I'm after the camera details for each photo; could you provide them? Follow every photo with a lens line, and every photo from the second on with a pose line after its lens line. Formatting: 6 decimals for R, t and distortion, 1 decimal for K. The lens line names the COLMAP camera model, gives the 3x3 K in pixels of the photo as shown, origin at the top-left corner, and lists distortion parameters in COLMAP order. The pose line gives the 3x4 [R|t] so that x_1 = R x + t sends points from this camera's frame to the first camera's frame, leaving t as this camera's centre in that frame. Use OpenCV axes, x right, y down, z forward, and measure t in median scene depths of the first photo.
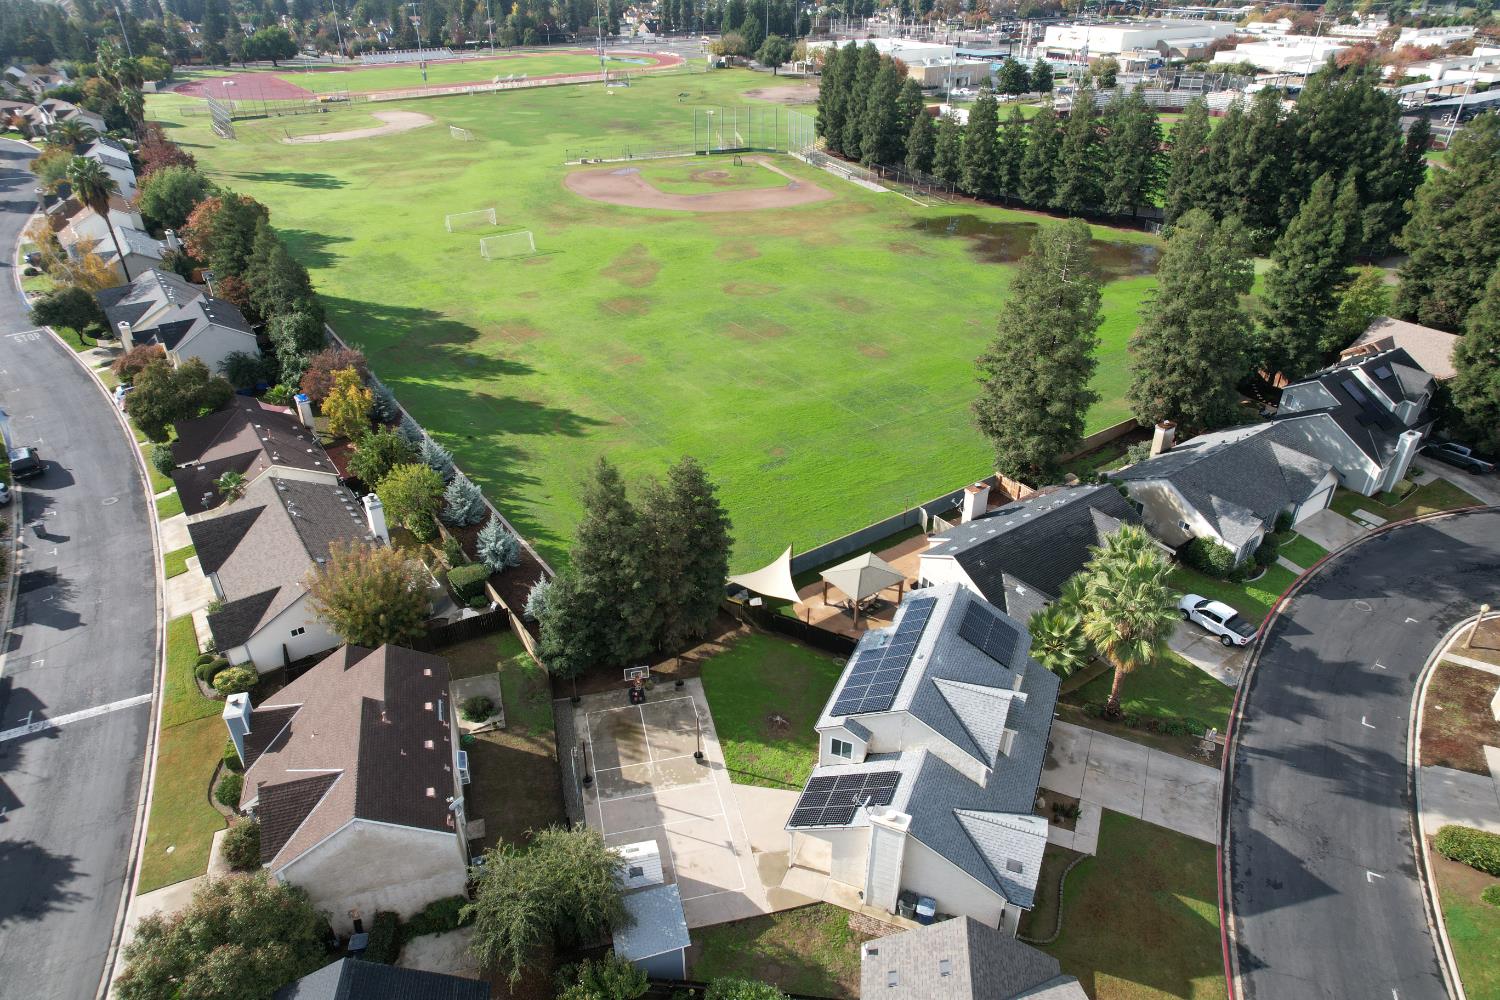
lens RADIAL K [[961.4, 0, 754.0], [0, 961.4, 507.6], [0, 0, 1]] dist [-0.080767, 0.077701]
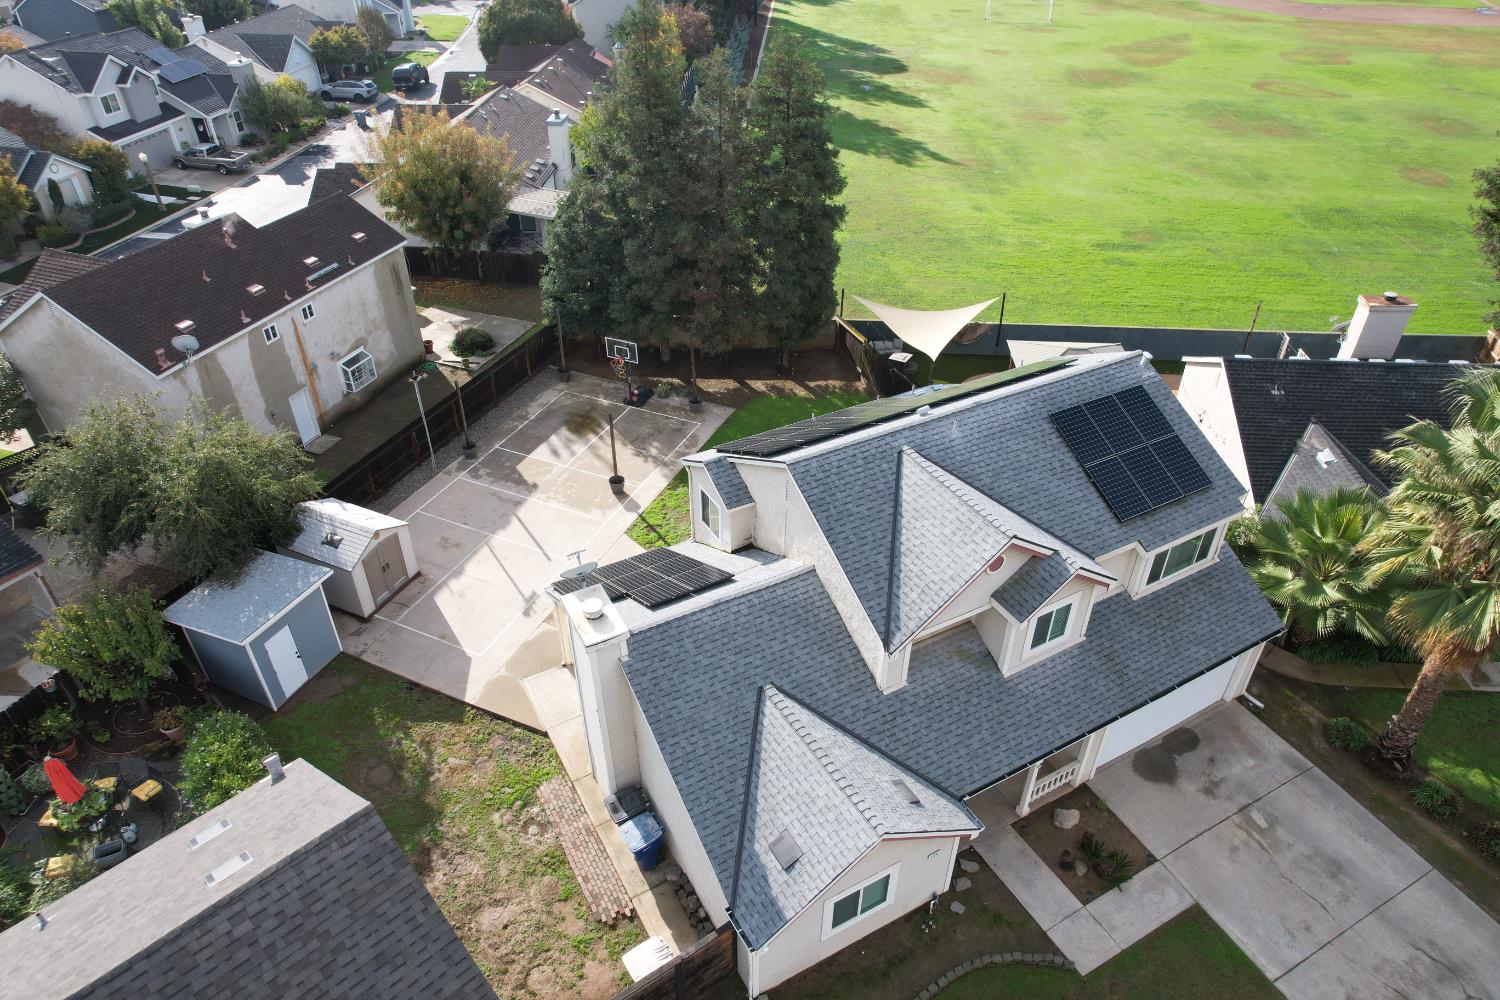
lens RADIAL K [[961.4, 0, 754.0], [0, 961.4, 507.6], [0, 0, 1]] dist [-0.080767, 0.077701]
pose [[0.784363, 0.367520, -0.499704, 0.300246], [-0.318854, 0.929887, 0.183417, 0.113543], [0.532078, 0.015467, 0.846554, 0.445044]]
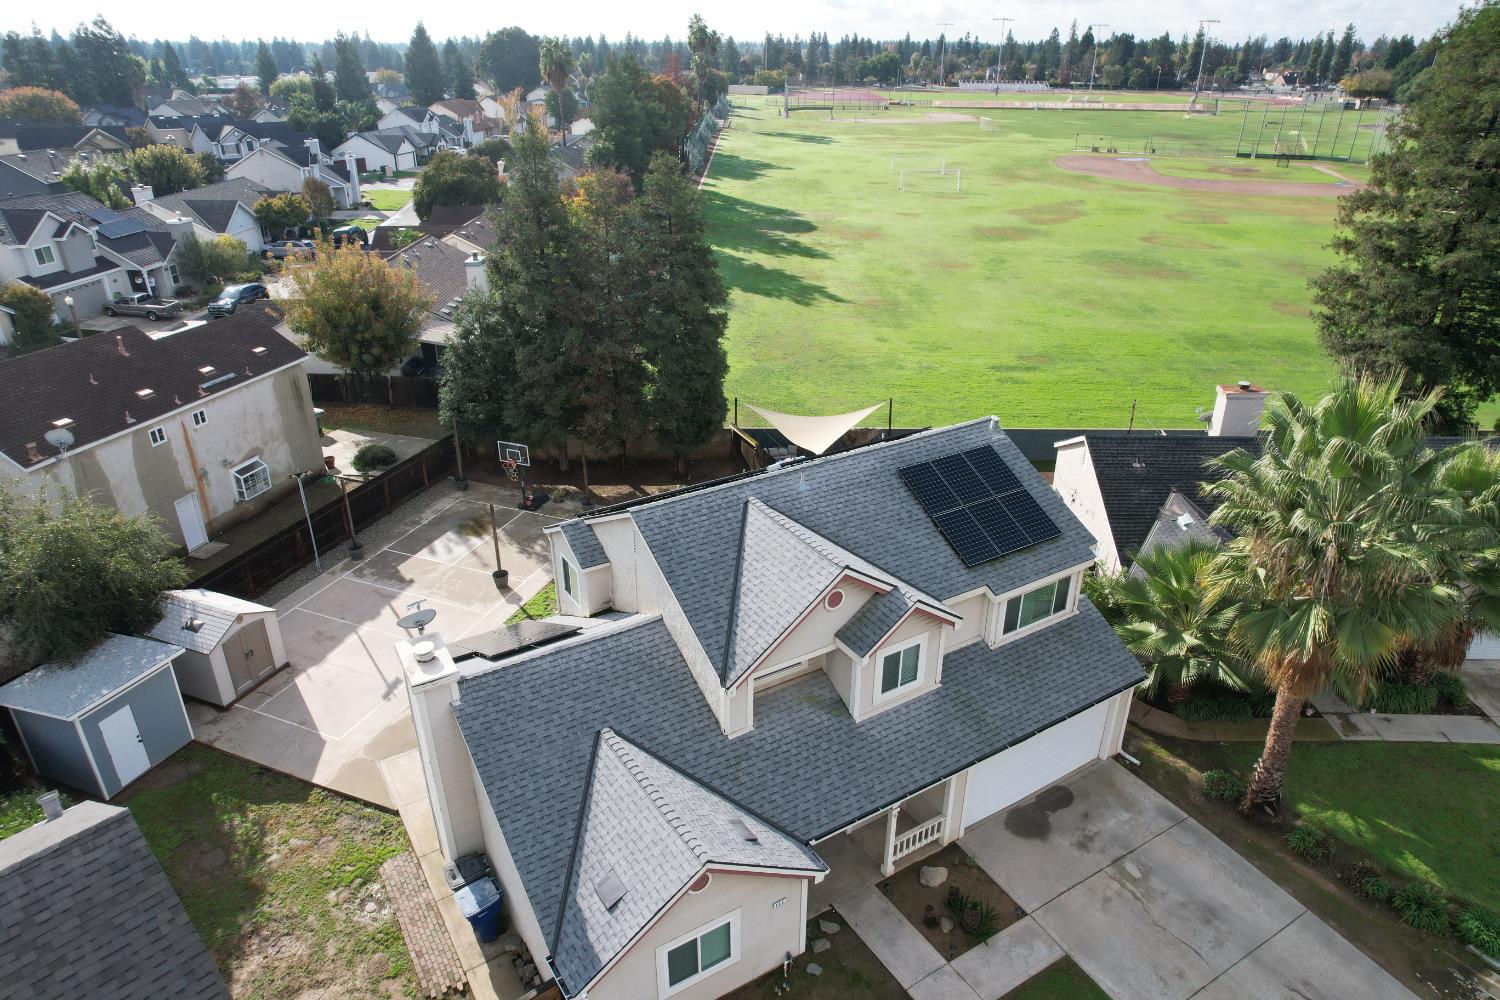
lens RADIAL K [[958.9, 0, 752.3], [0, 958.9, 512.3], [0, 0, 1]] dist [-0.077301, 0.075460]
pose [[0.813424, 0.260426, -0.520115, 0.351159], [-0.299031, 0.954190, 0.010107, 0.143181], [0.498921, 0.147309, 0.854036, 0.469293]]
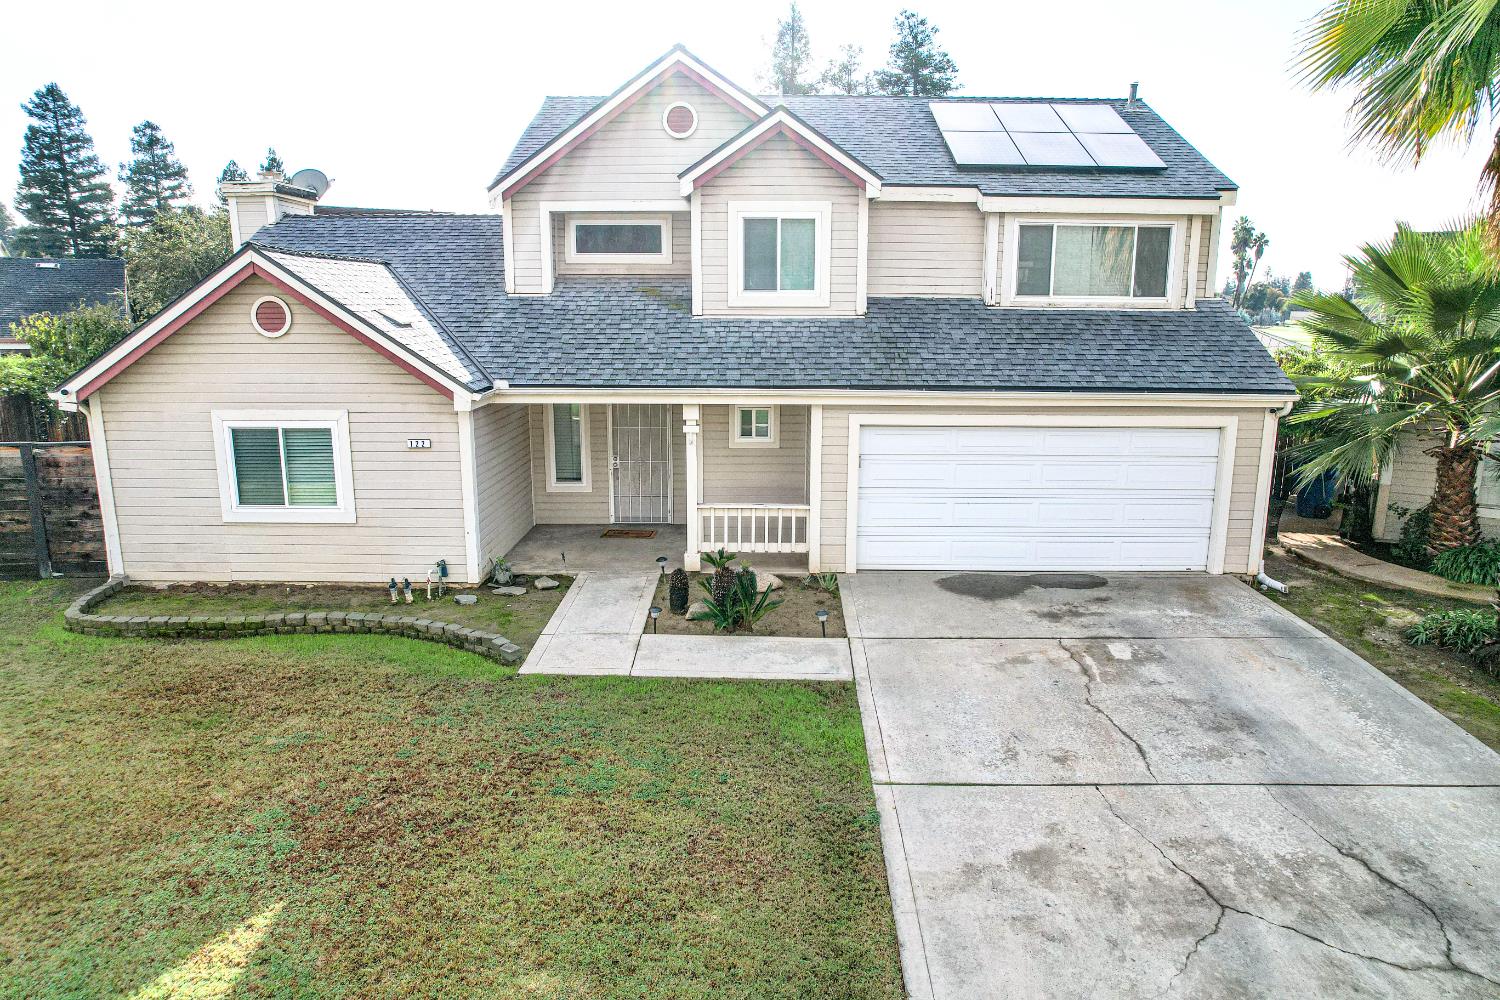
lens RADIAL K [[961.4, 0, 754.0], [0, 961.4, 507.6], [0, 0, 1]] dist [-0.080767, 0.077701]
pose [[0.379040, 0.194413, -0.904728, 0.447294], [-0.477230, 0.878708, -0.011116, 0.247820], [0.792830, 0.435977, 0.425845, 0.739414]]
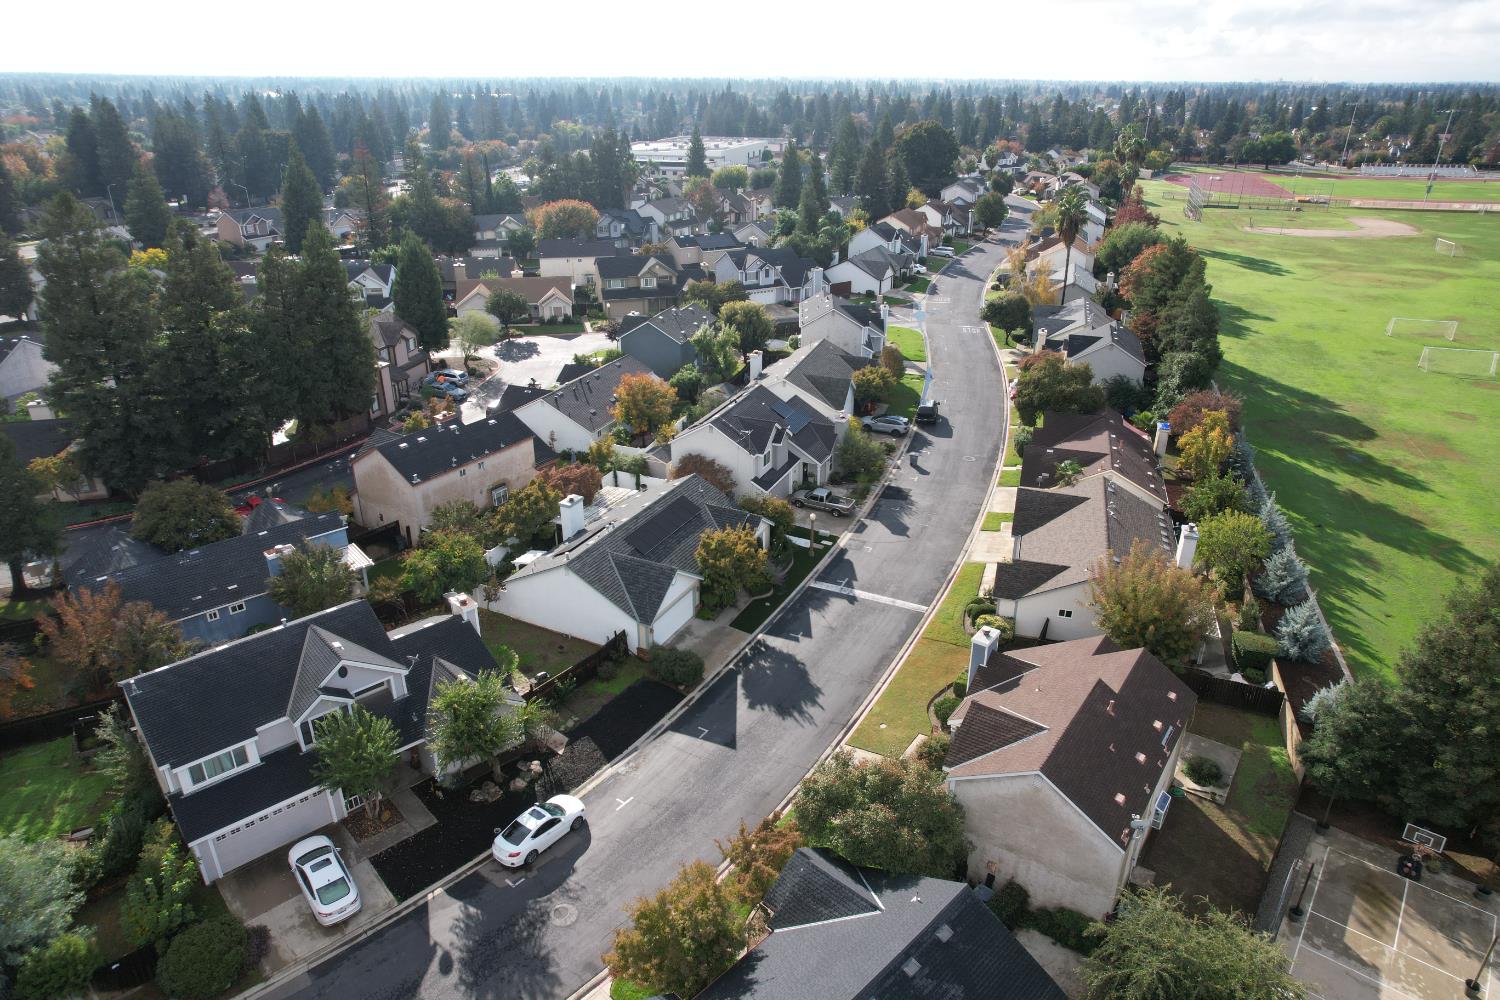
lens RADIAL K [[961.4, 0, 754.0], [0, 961.4, 507.6], [0, 0, 1]] dist [-0.080767, 0.077701]
pose [[0.615804, 0.333906, -0.713648, -0.003147], [-0.410334, 0.909144, 0.071300, 0.091515], [0.672615, 0.248928, 0.696867, 0.049524]]
